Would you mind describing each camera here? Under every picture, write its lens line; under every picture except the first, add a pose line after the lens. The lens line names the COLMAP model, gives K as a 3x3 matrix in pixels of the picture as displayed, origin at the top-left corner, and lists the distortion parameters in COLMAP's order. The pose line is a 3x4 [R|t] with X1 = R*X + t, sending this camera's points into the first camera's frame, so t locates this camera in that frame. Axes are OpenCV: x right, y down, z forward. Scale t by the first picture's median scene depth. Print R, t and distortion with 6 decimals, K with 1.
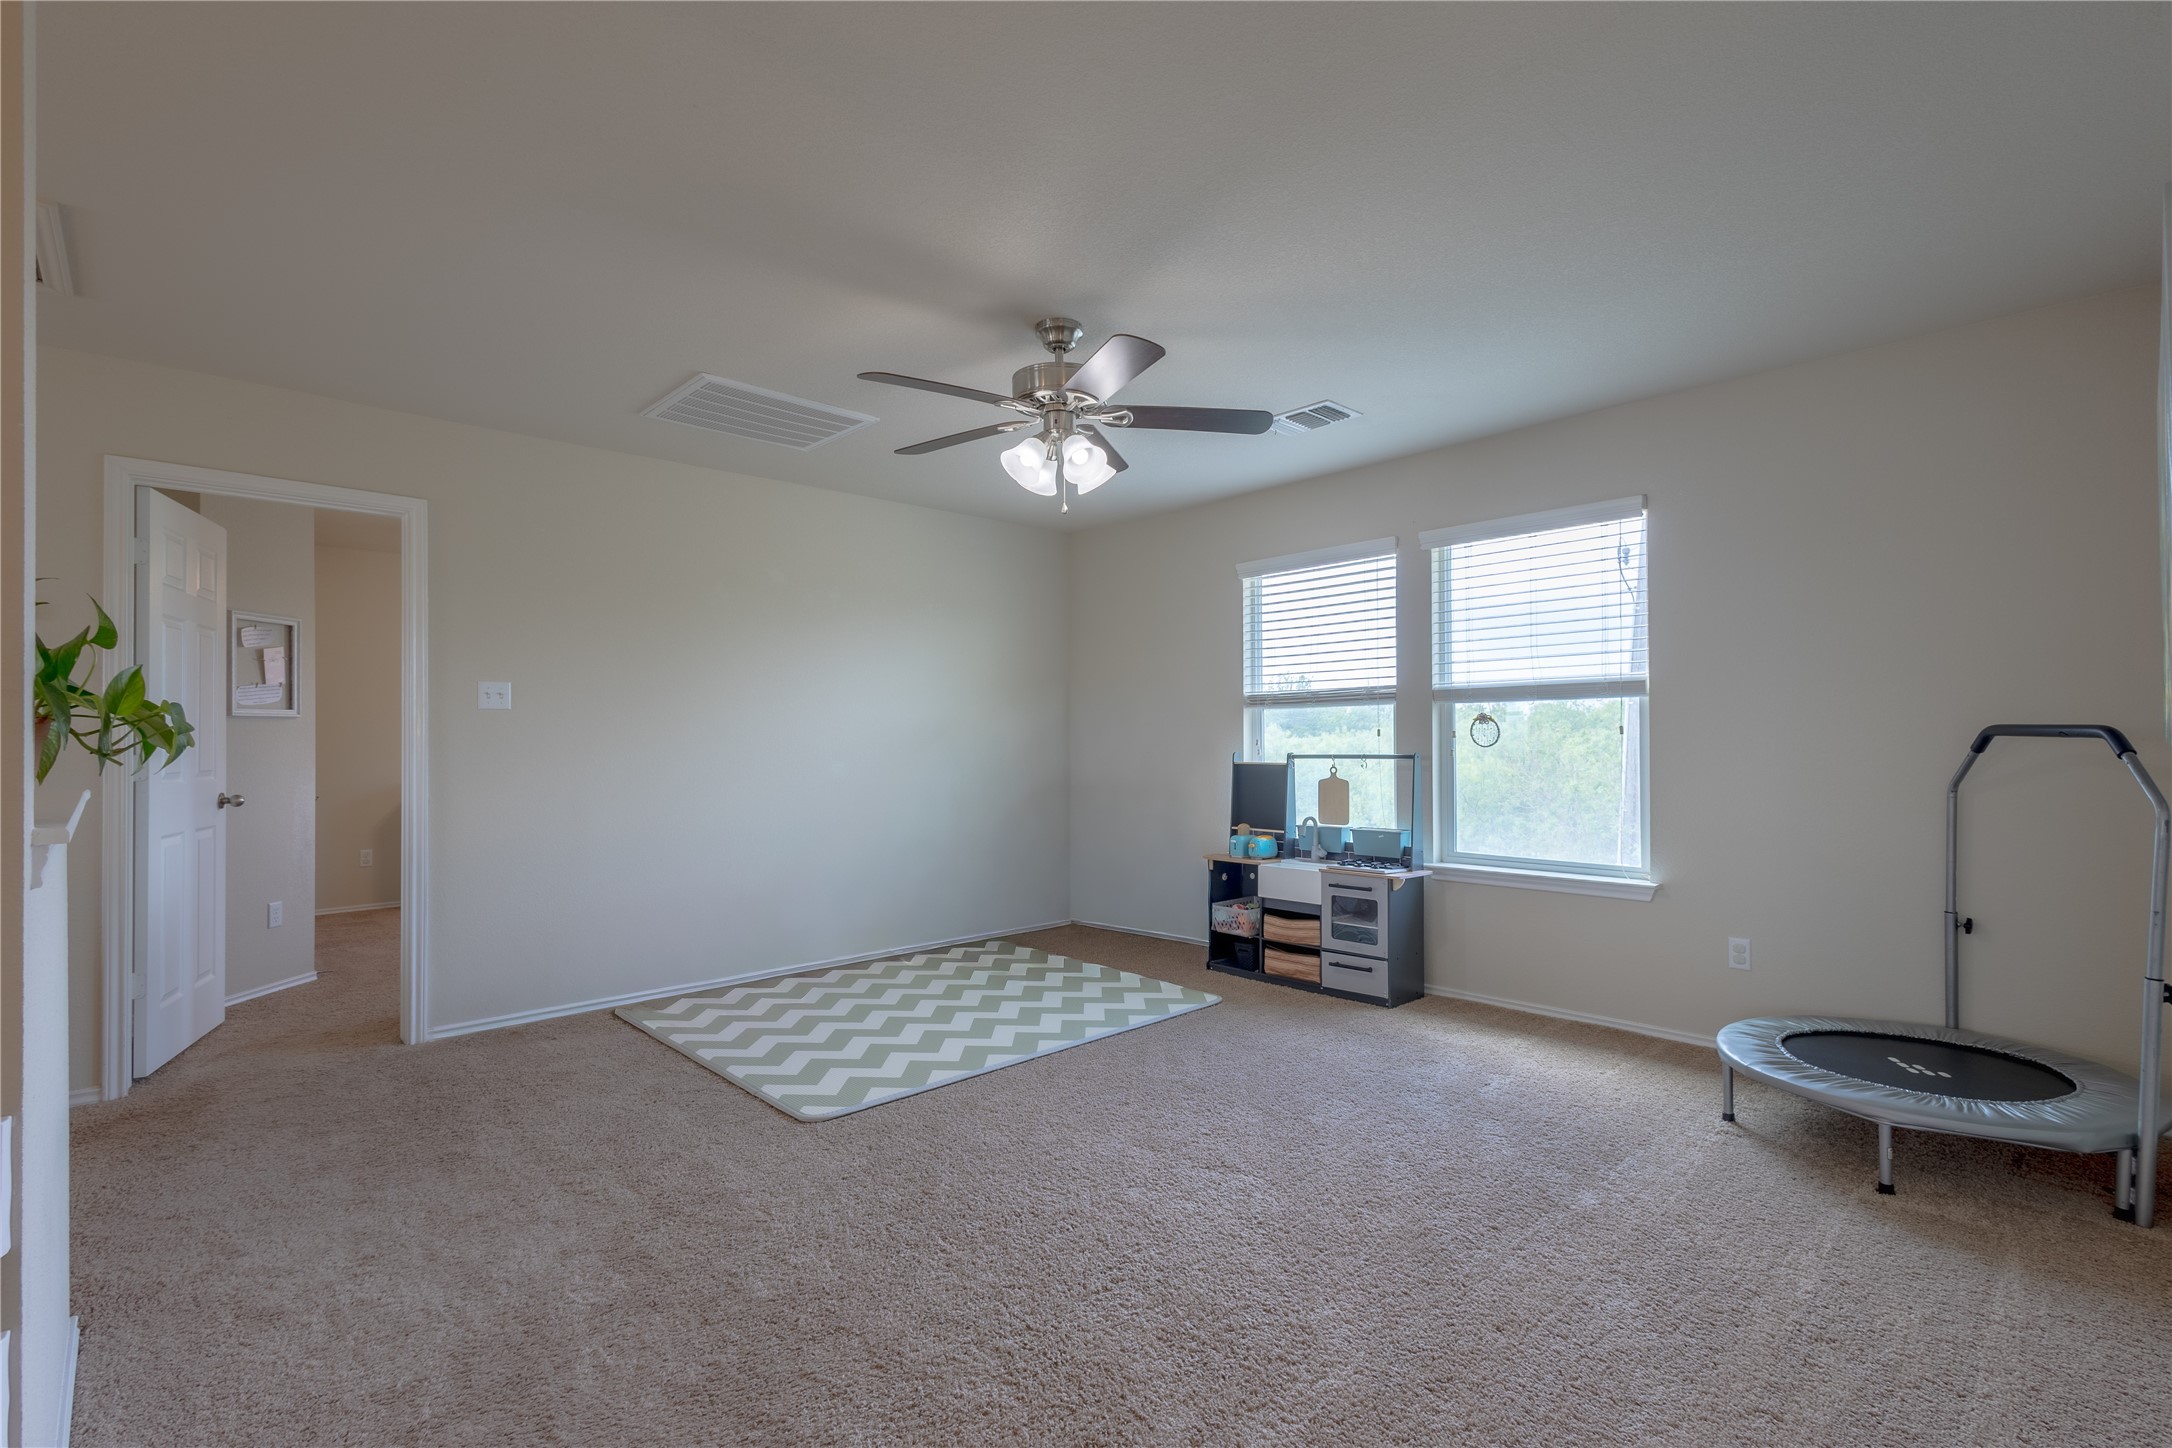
lens RADIAL K [[992.7, 0, 1087.3], [0, 992.7, 717.0], [0, 0, 1]] dist [0.014245, -0.004351]
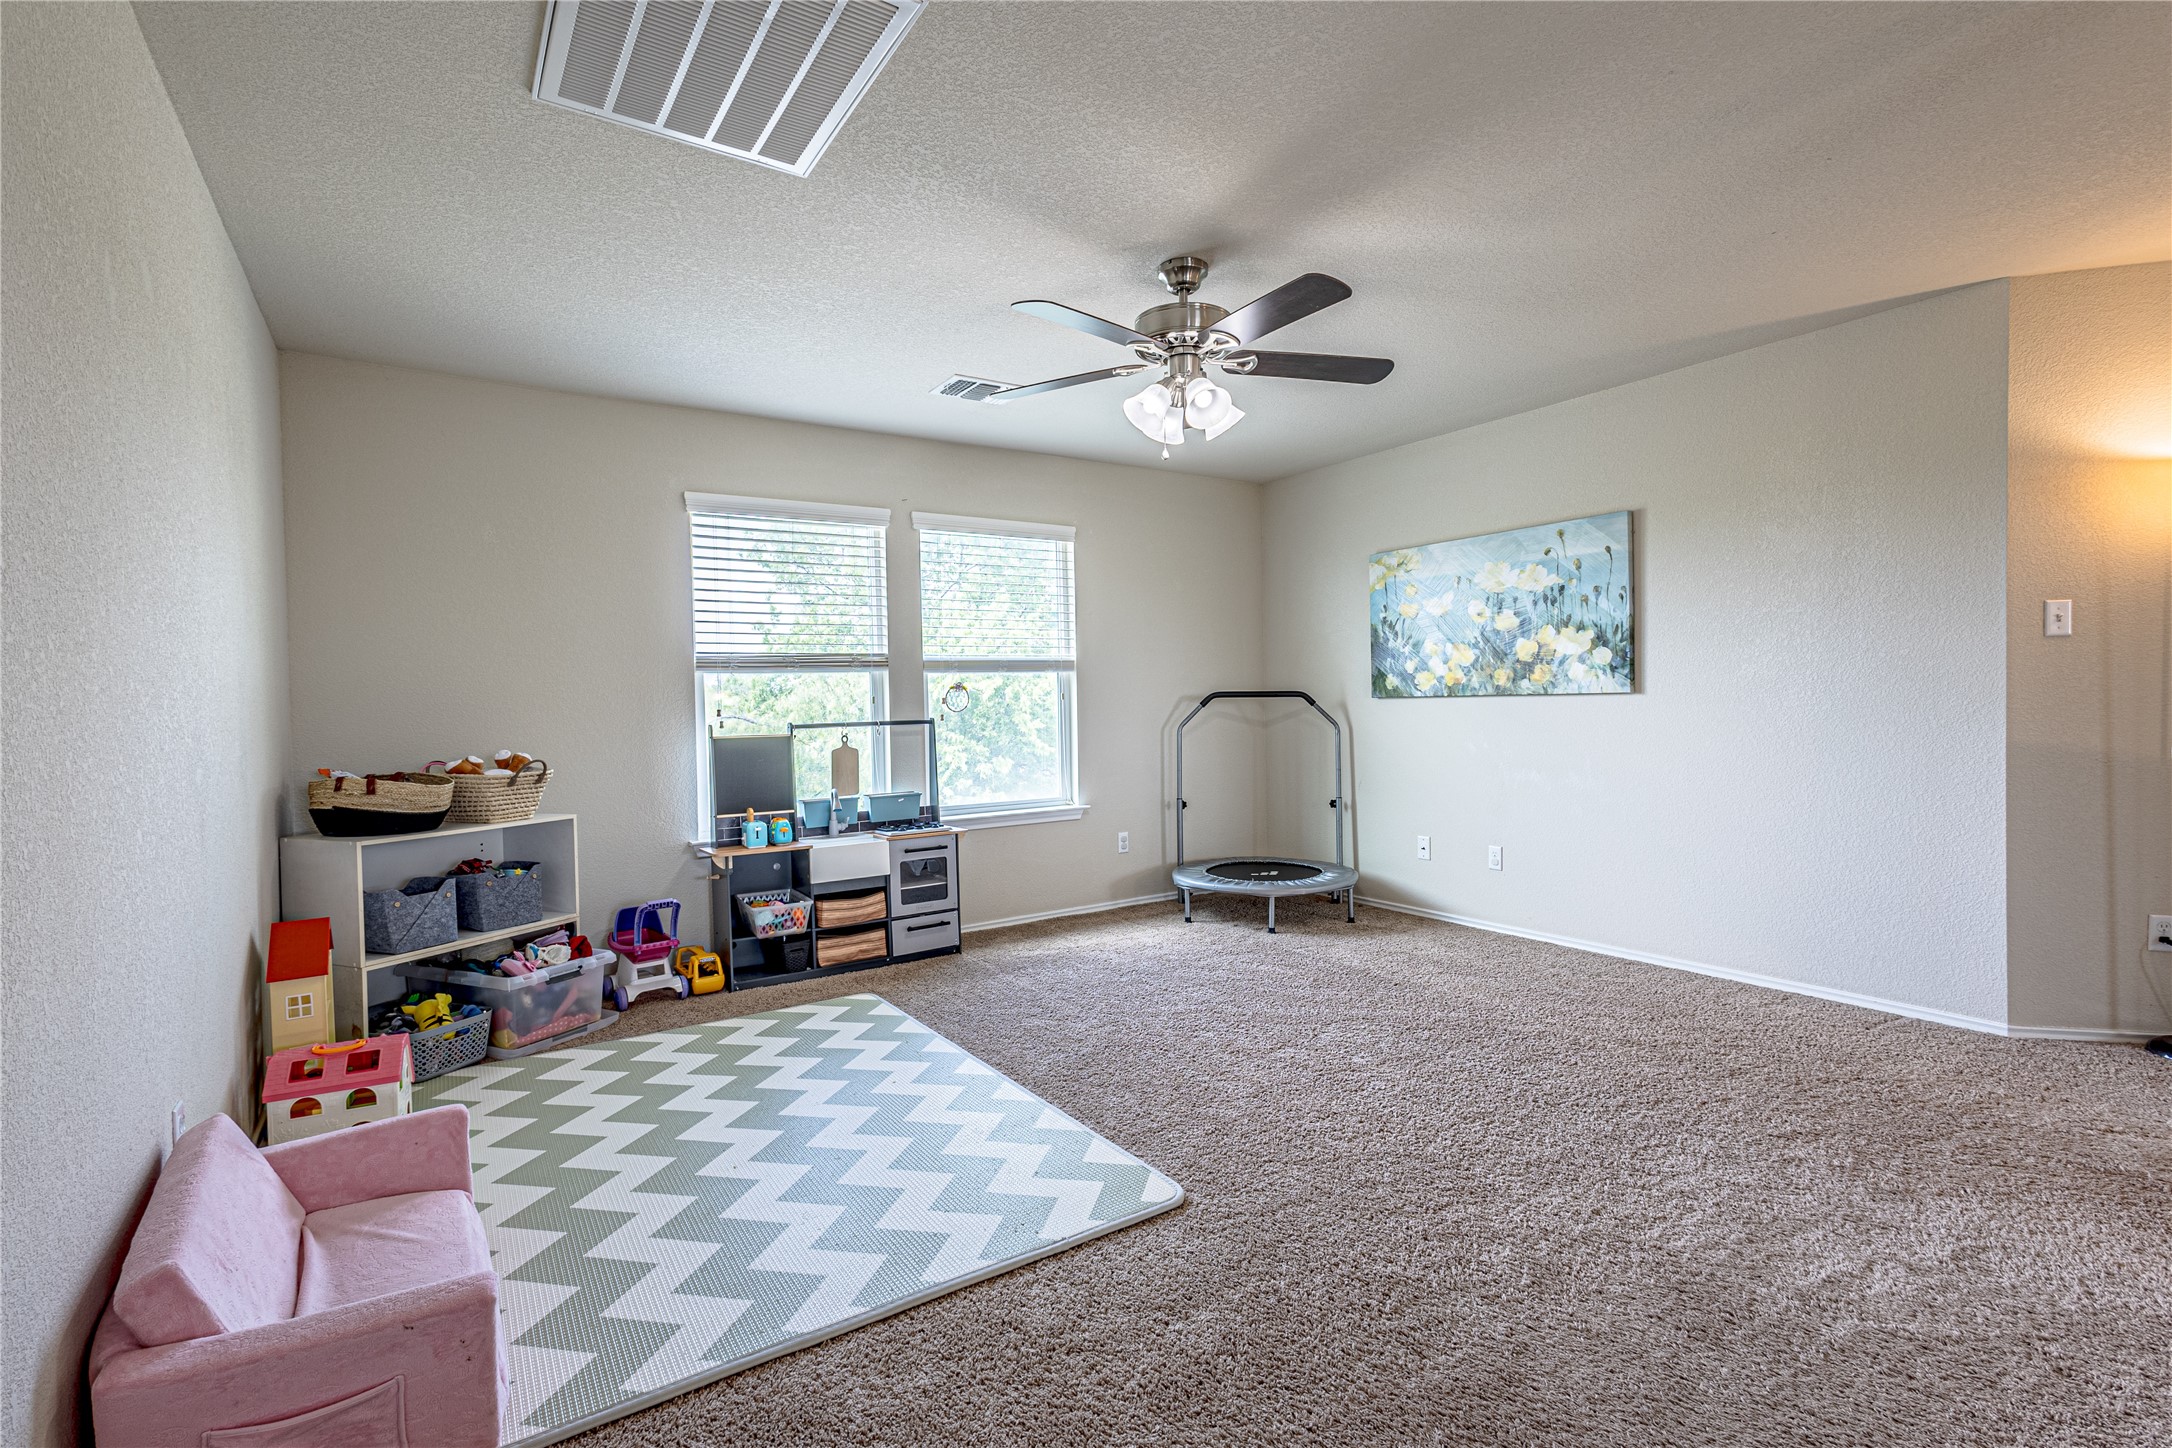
lens RADIAL K [[992.7, 0, 1084.3], [0, 992.7, 723.7], [0, 0, 1]] dist [0.014245, -0.004351]
pose [[0.188584, -0.017900, 0.981894, -0.673897], [-0.000297, 0.999833, 0.018284, 0.021872], [-0.982057, -0.003740, 0.188547, 0.614743]]
